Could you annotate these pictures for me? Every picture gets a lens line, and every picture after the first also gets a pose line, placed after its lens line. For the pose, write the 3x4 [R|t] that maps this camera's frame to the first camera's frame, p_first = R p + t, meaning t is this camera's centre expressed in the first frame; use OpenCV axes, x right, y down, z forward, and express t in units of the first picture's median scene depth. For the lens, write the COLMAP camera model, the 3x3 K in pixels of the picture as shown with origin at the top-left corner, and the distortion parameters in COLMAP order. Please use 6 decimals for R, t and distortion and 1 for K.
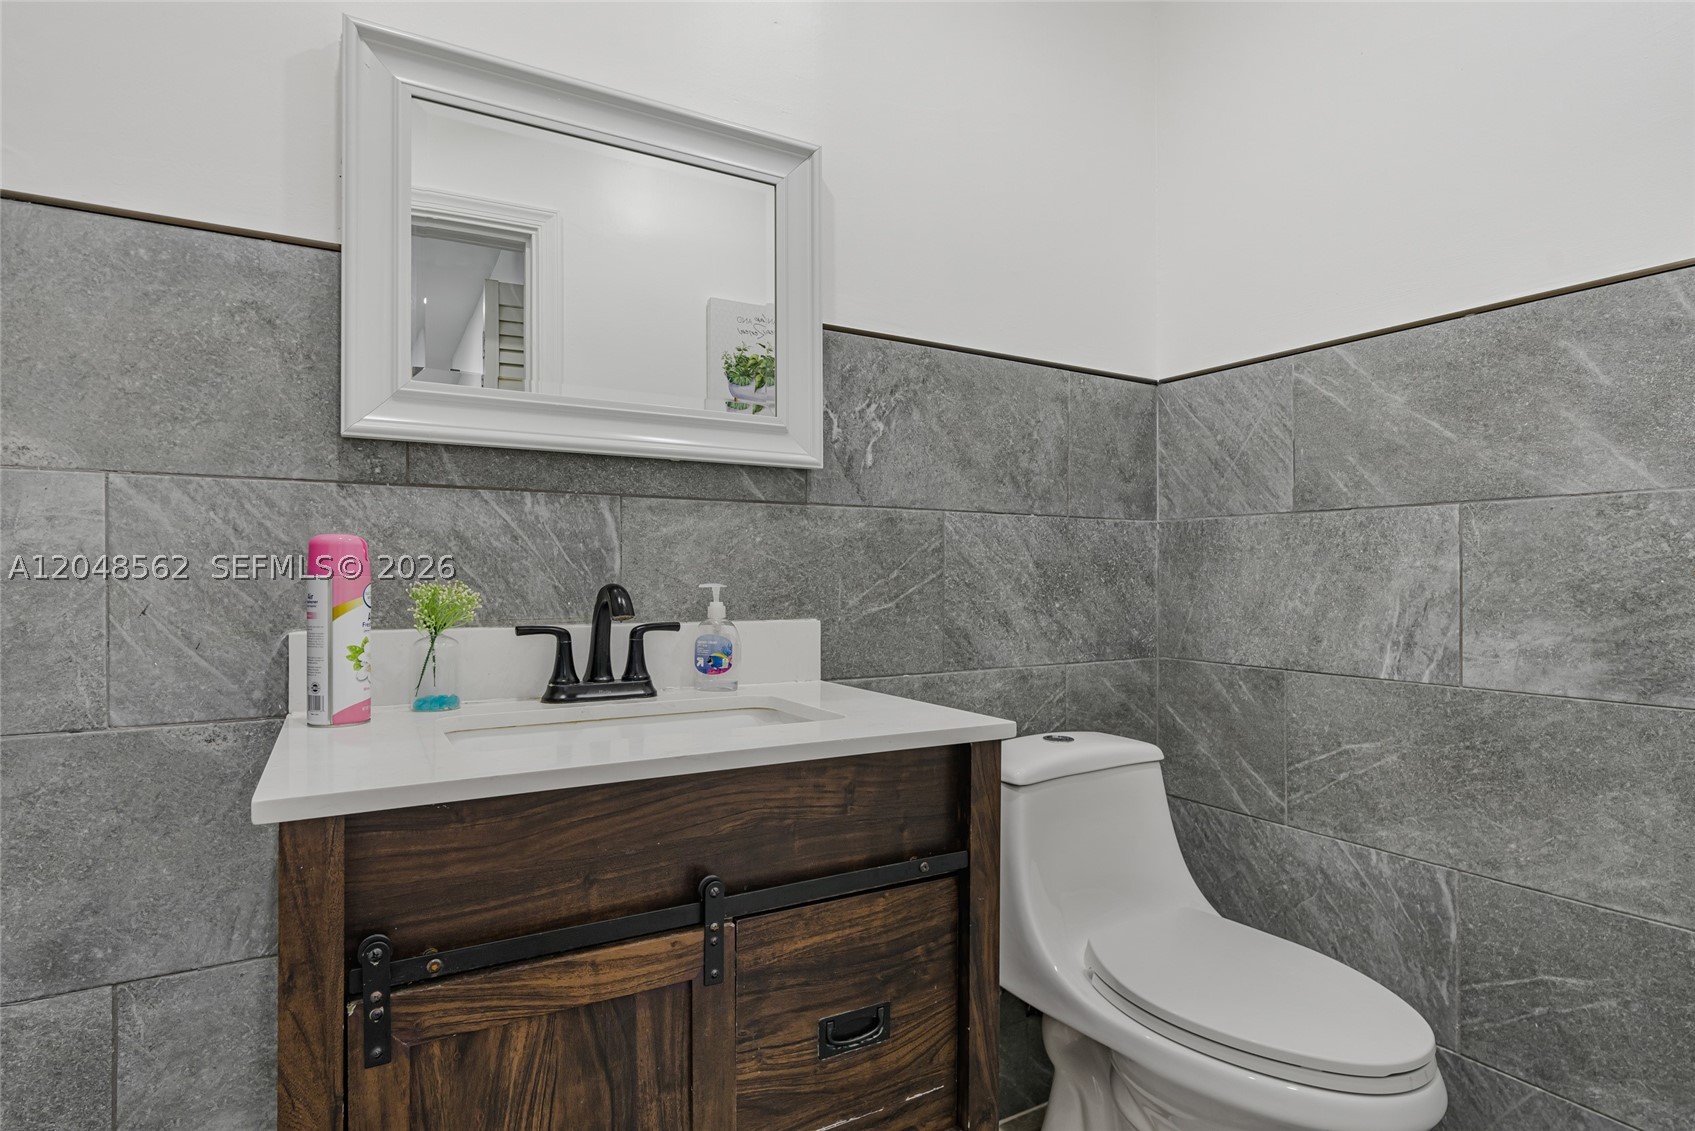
lens RADIAL K [[873.3, 0, 846.5], [0, 873.3, 567.8], [0, 0, 1]] dist [0.000023, -0.000944]
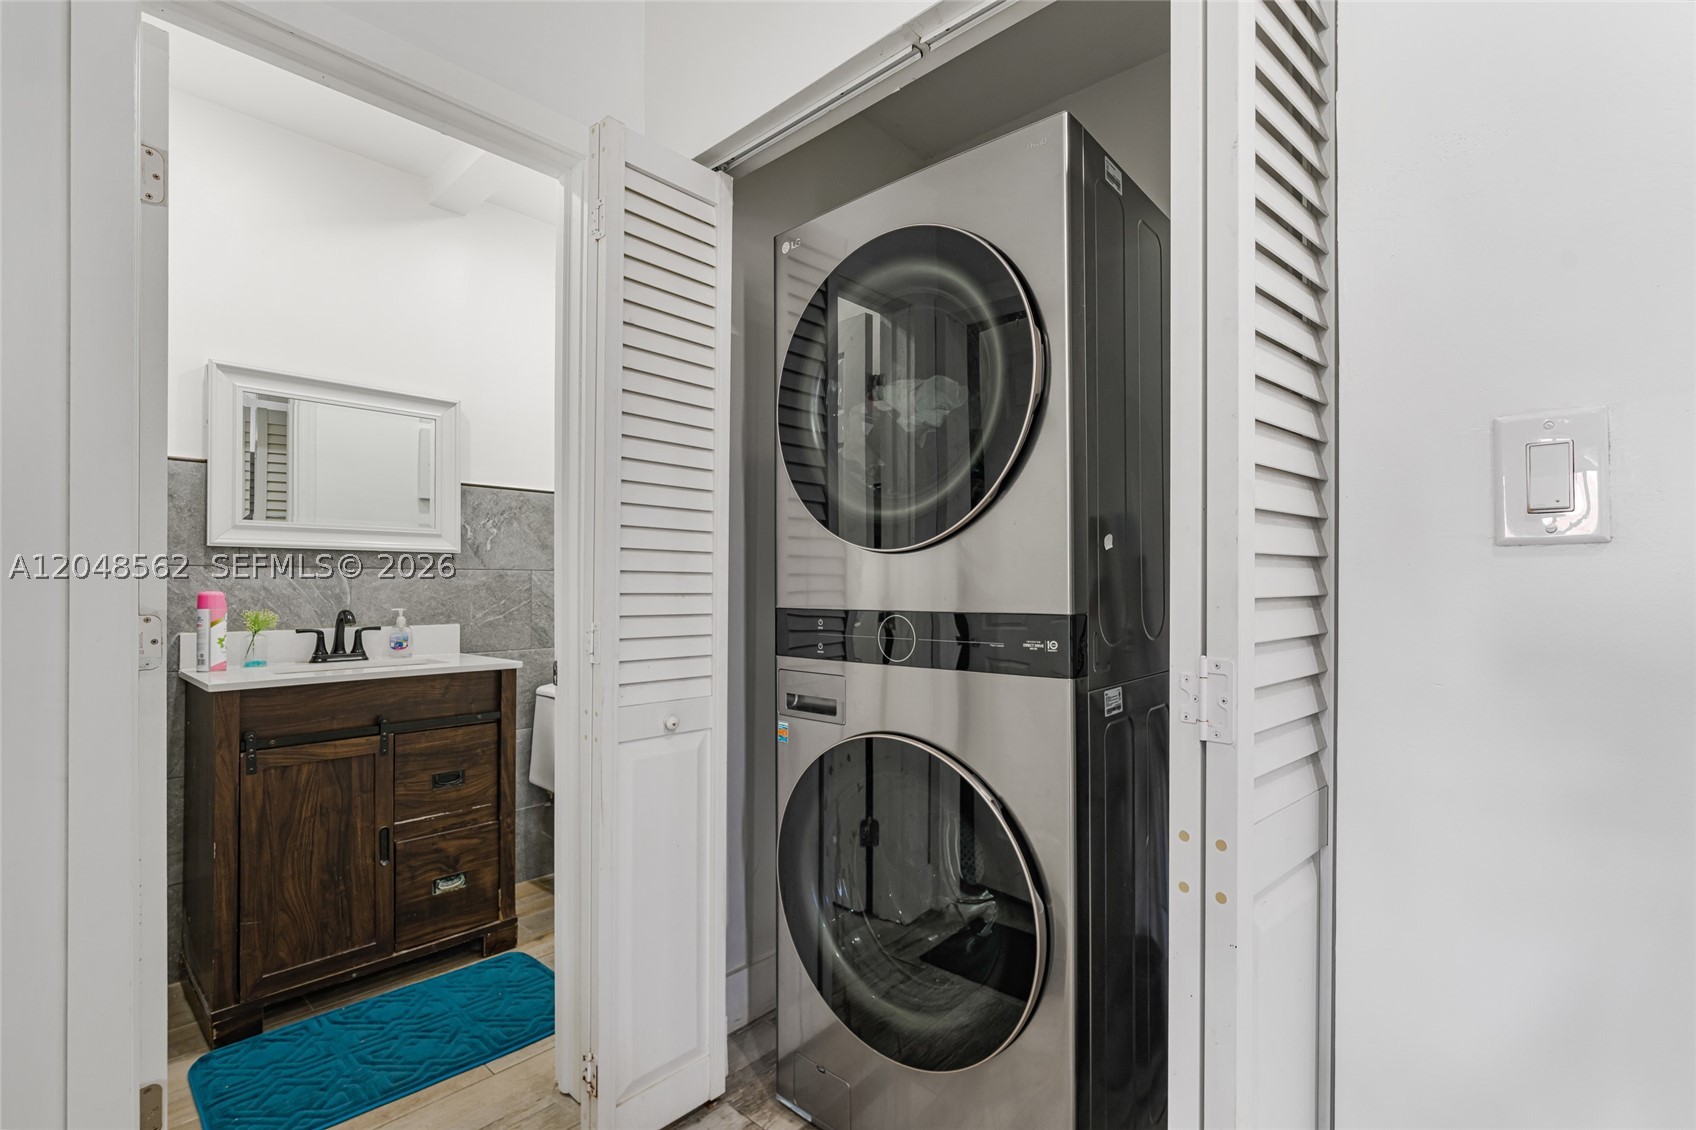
lens RADIAL K [[773.0, 0, 848.2], [0, 773.0, 571.5], [0, 0, 1]] dist [-0.005941, 0.000056]
pose [[0.955271, 0.000118, 0.295732, 0.406300], [0.003395, 0.999930, -0.011364, -0.056337], [-0.295713, 0.011859, 0.955203, -1.363803]]
